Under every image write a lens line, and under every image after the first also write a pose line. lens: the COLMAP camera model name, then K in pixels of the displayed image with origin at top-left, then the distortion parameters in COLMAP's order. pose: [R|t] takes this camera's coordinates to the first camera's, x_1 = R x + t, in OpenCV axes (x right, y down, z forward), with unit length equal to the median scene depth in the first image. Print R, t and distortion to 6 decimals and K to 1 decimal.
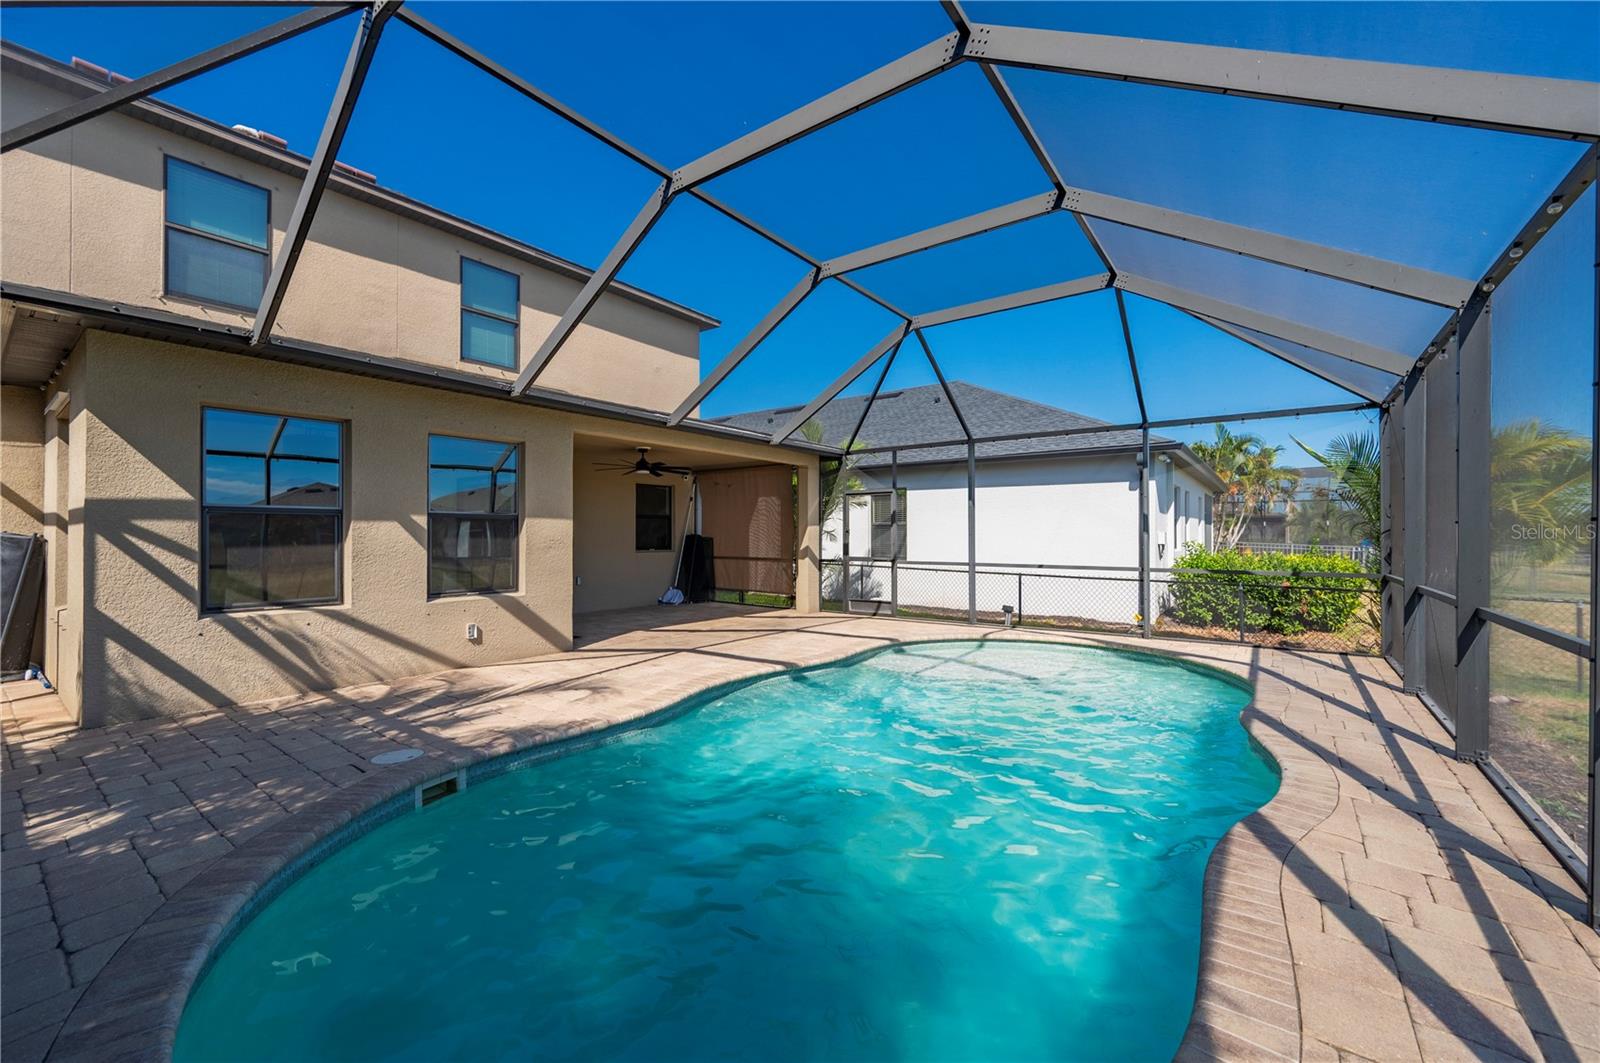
lens RADIAL K [[644.8, 0, 801.2], [0, 644.8, 528.8], [0, 0, 1]] dist [-0.002540, -0.000140]
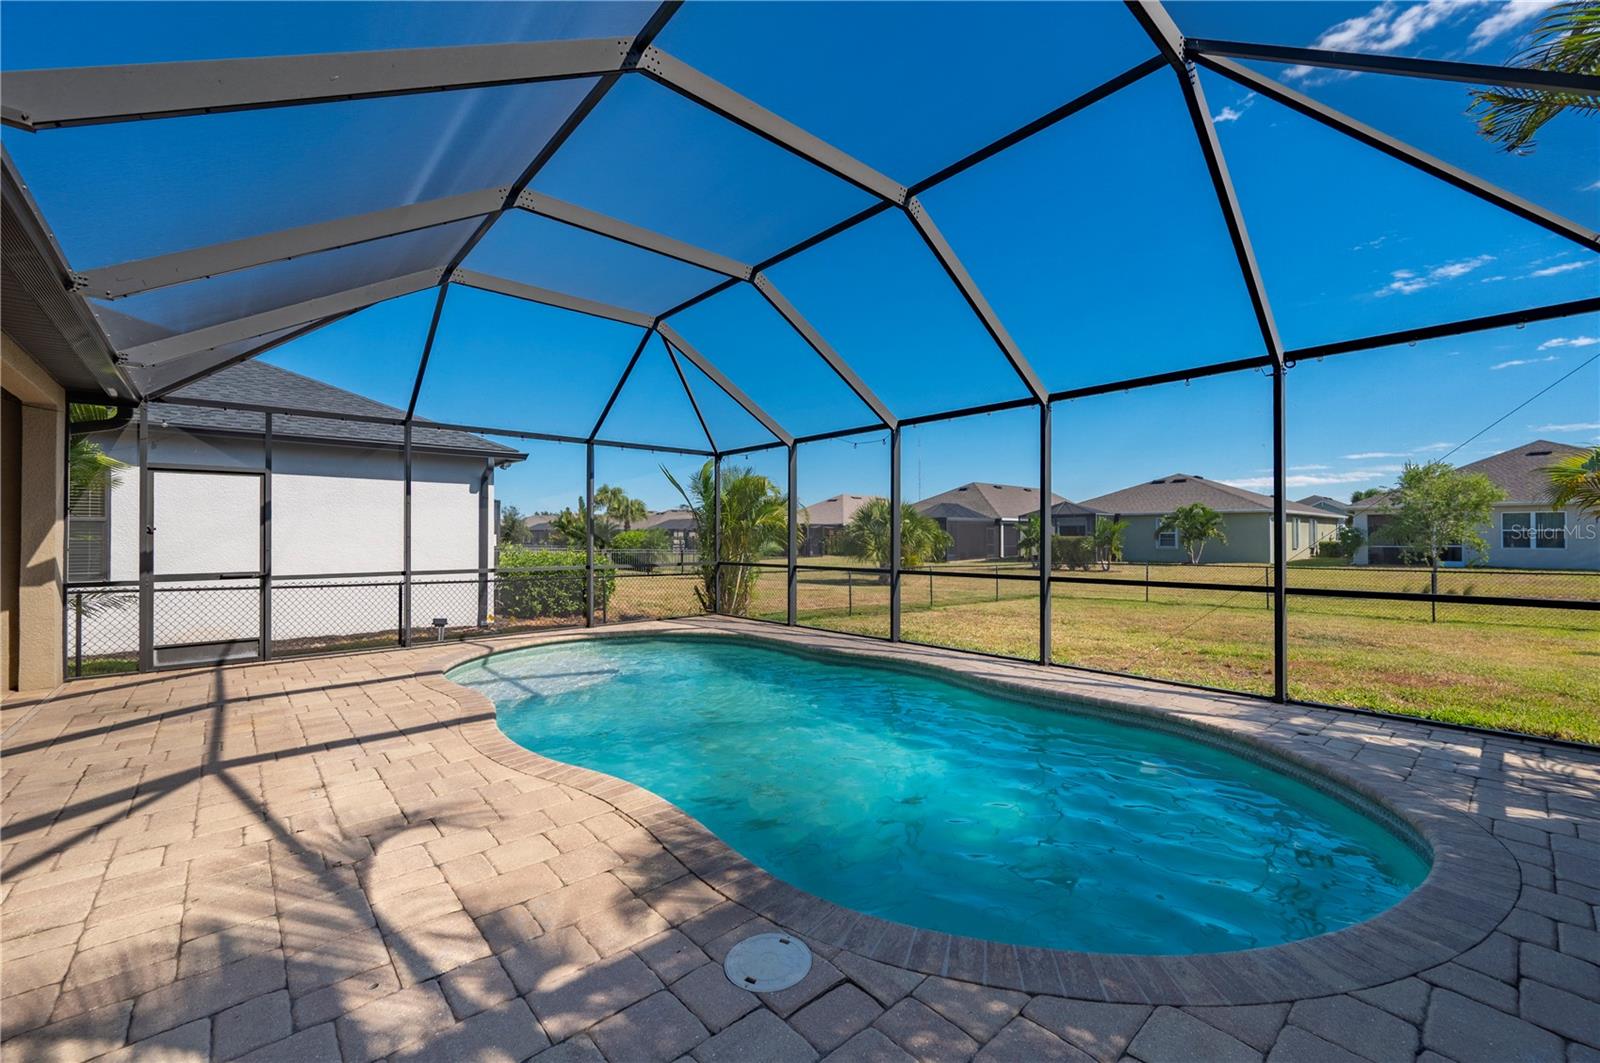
lens RADIAL K [[644.8, 0, 812.5], [0, 644.8, 532.0], [0, 0, 1]] dist [-0.002540, -0.000140]
pose [[0.189019, 0.008387, 0.981938, -0.410110], [-0.008845, 0.999938, -0.006838, 0.003179], [-0.981934, -0.007393, 0.189081, 0.313715]]
